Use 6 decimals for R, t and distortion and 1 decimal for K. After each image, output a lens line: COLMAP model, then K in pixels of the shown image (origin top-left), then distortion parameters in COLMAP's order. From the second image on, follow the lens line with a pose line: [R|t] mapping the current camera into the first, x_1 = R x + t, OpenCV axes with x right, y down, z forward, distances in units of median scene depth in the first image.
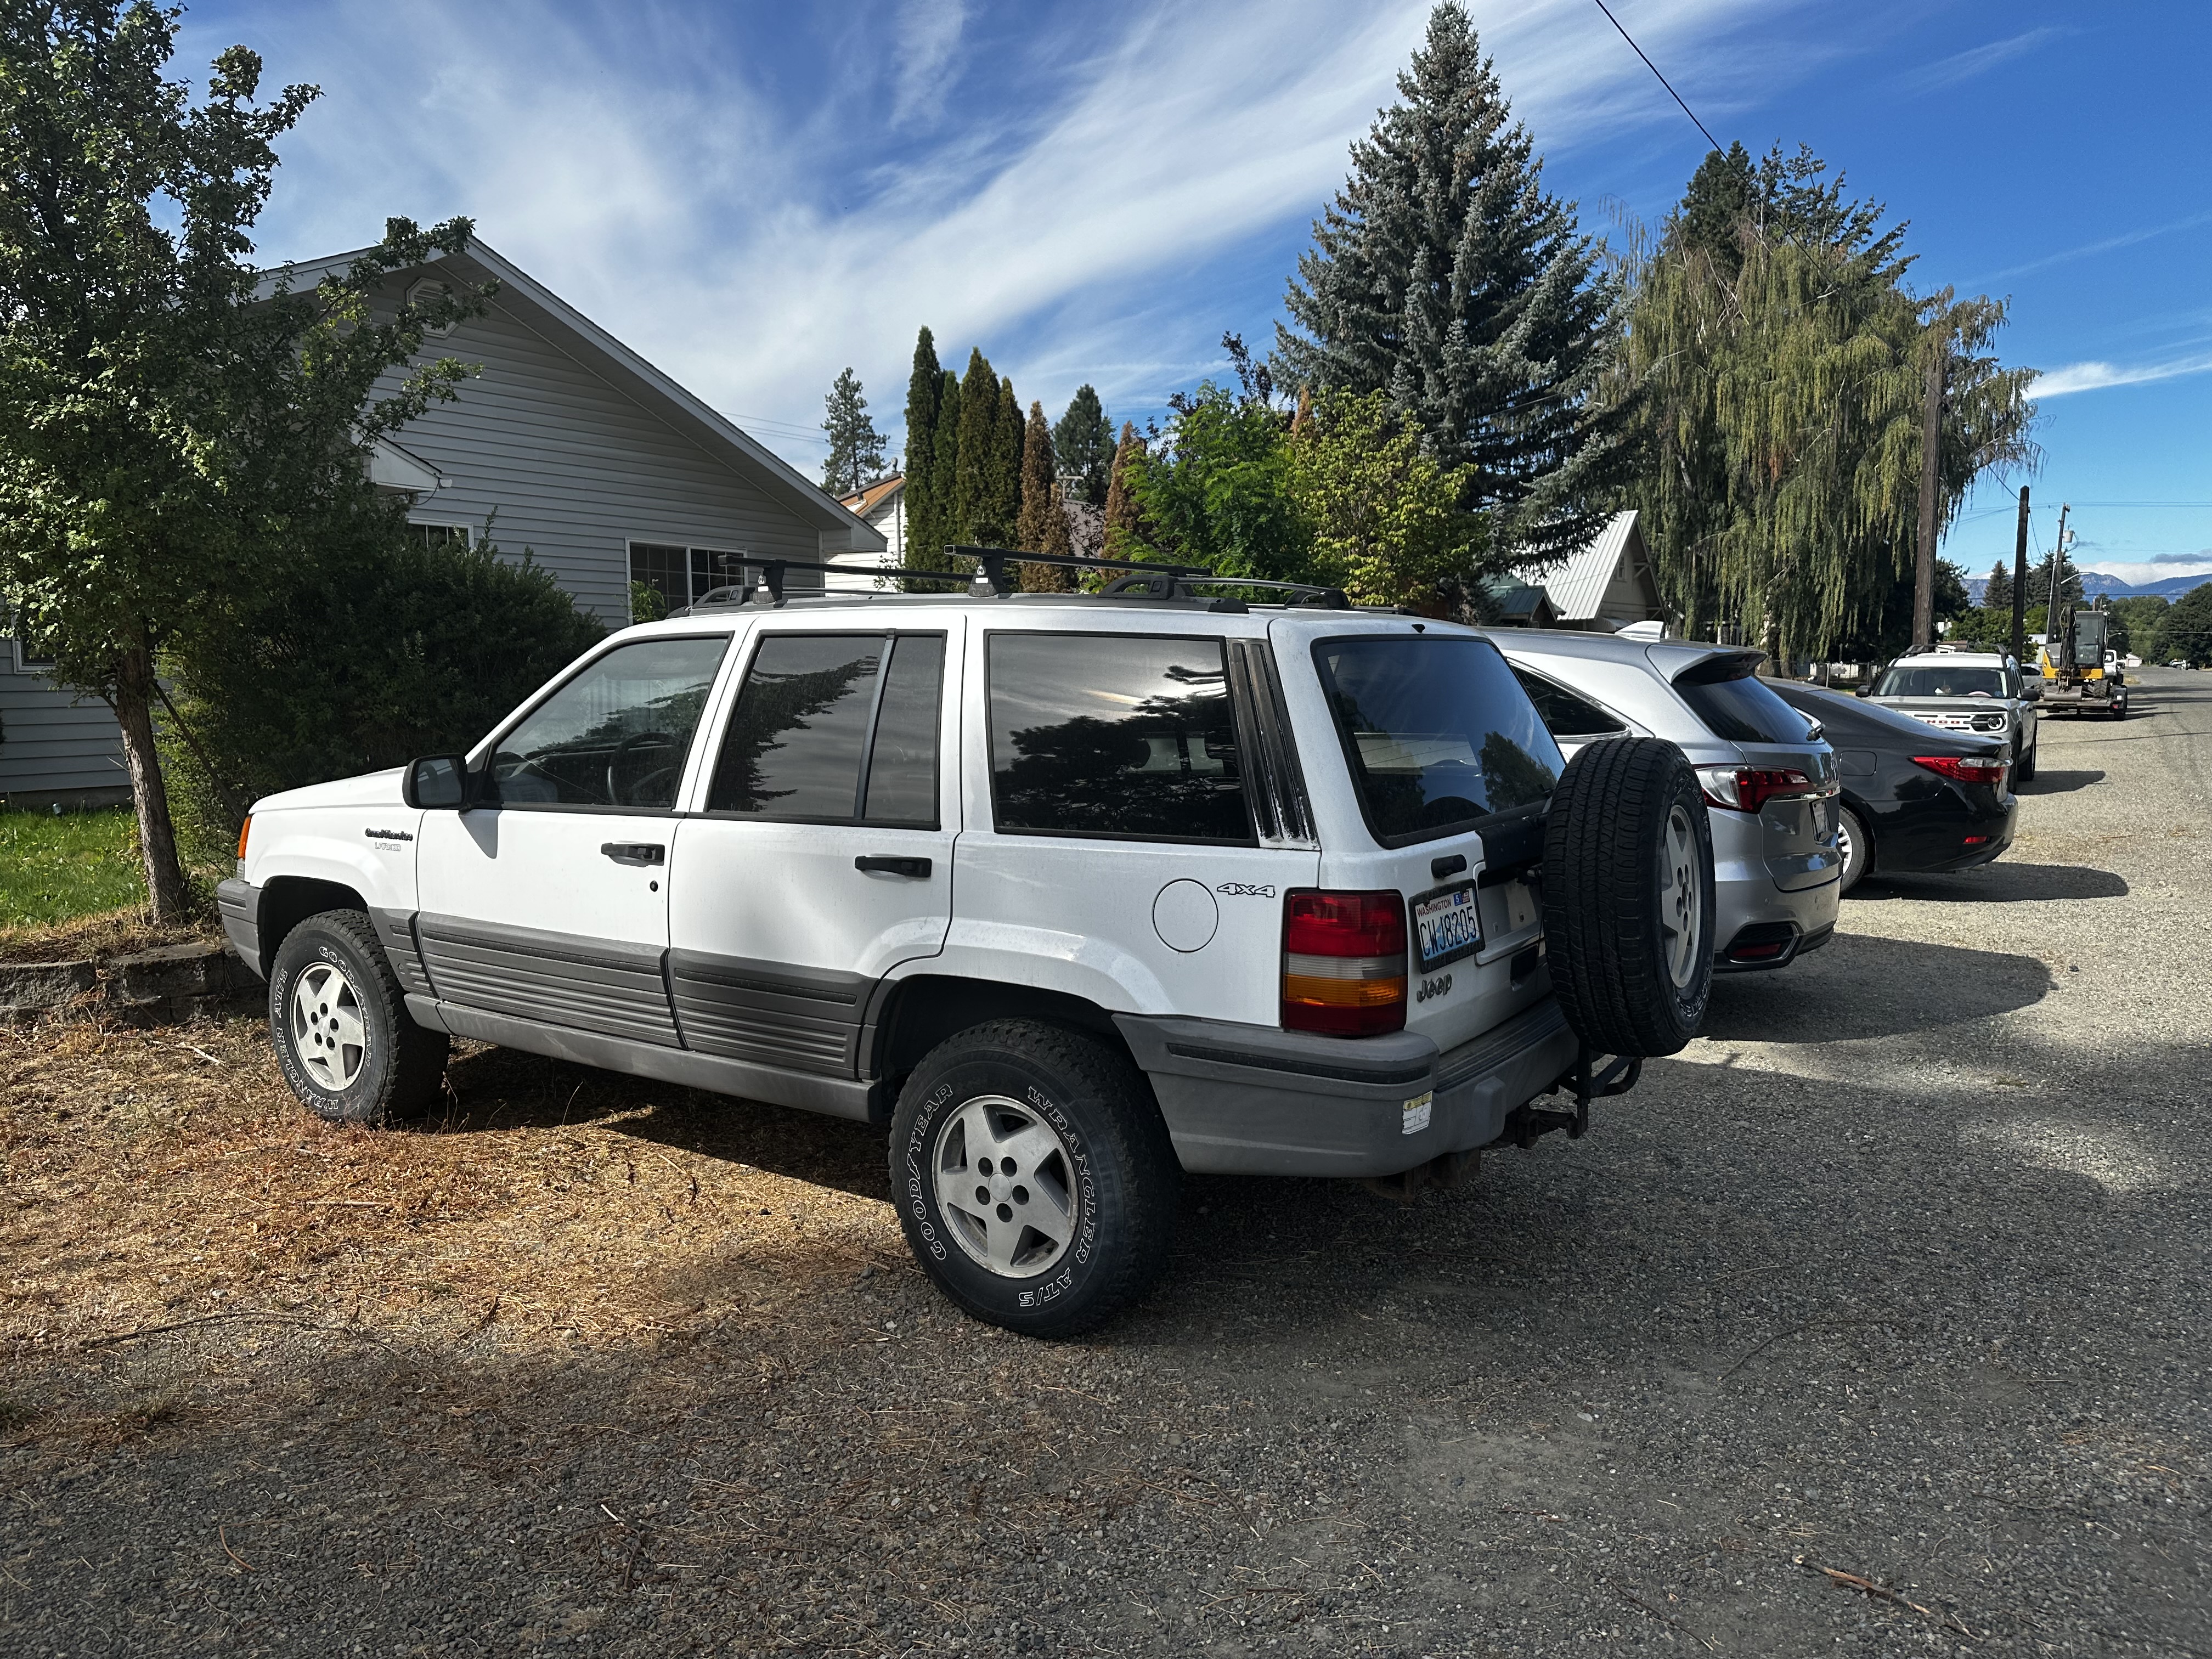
lens RADIAL K [[1558.5, 0, 1106.0], [0, 1558.5, 829.5], [0, 0, 1]] dist [-0.076286, -0.000399]
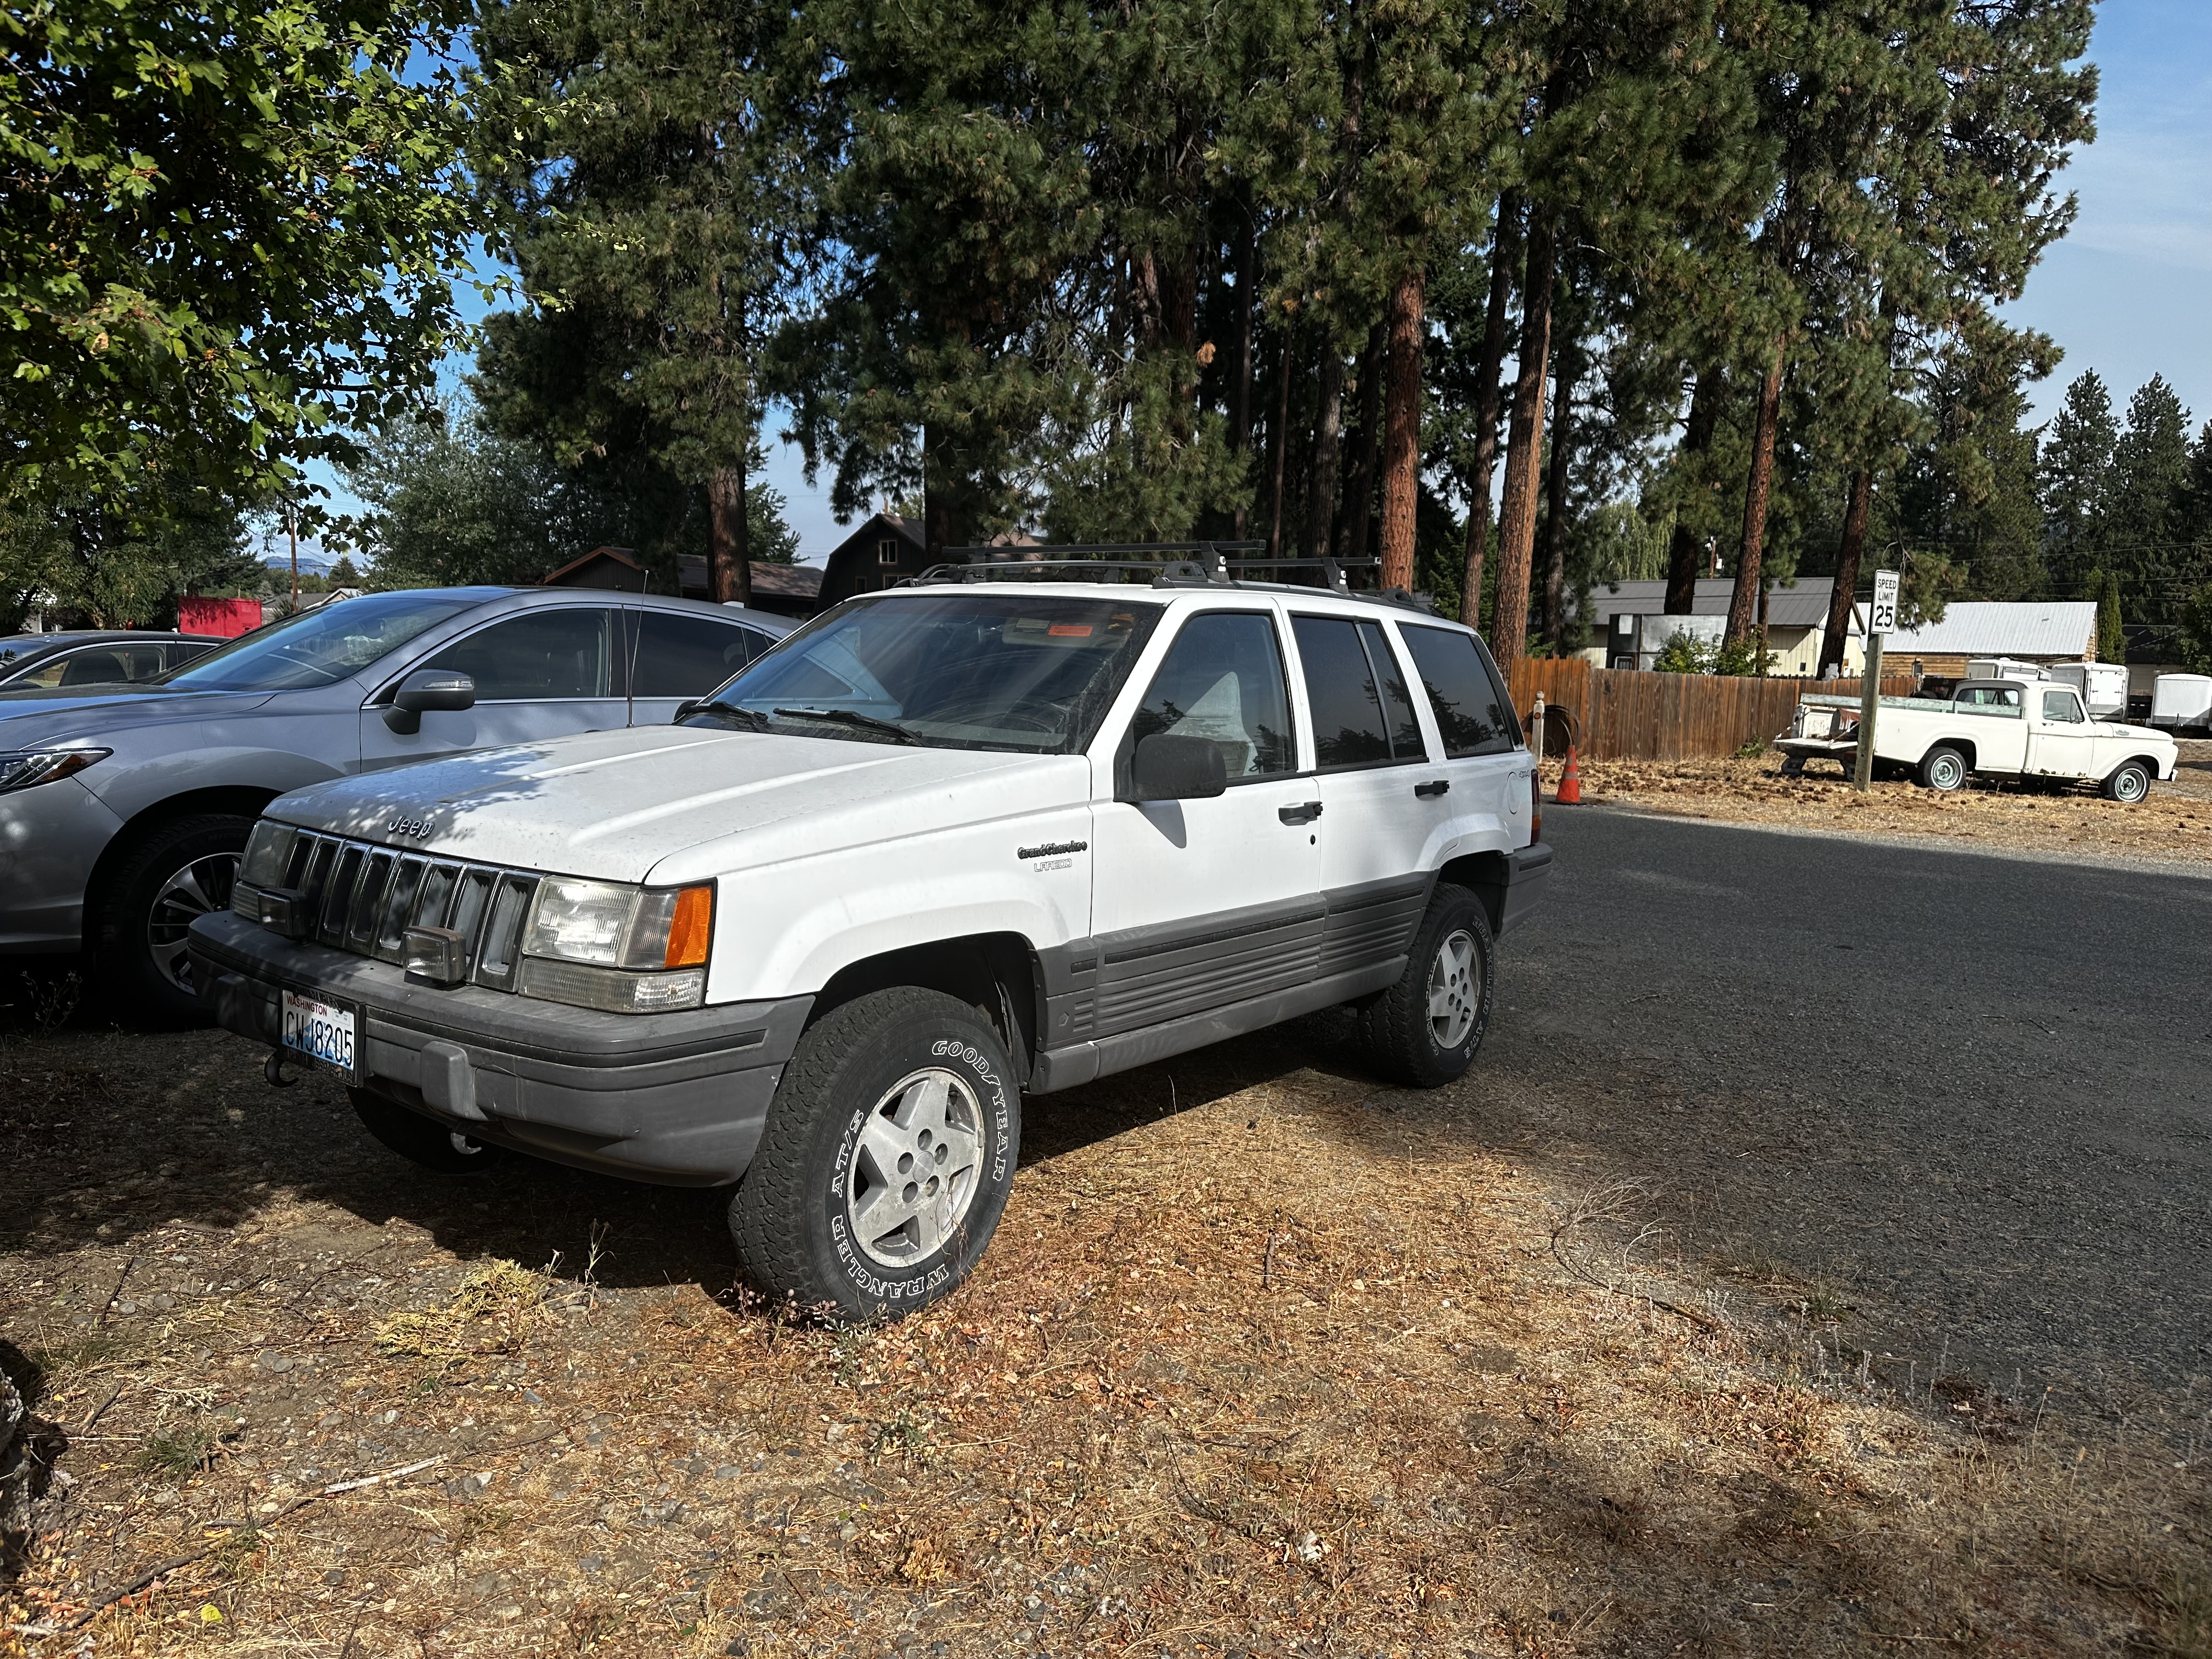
lens RADIAL K [[1546.8, 0, 1106.0], [0, 1546.8, 829.5], [0, 0, 1]] dist [0.000371, 0.000002]
pose [[0.110646, -0.104901, 0.988308, -1.317514], [0.081484, 0.992024, 0.096172, -0.084404], [-0.990514, 0.069890, 0.118312, 0.946030]]
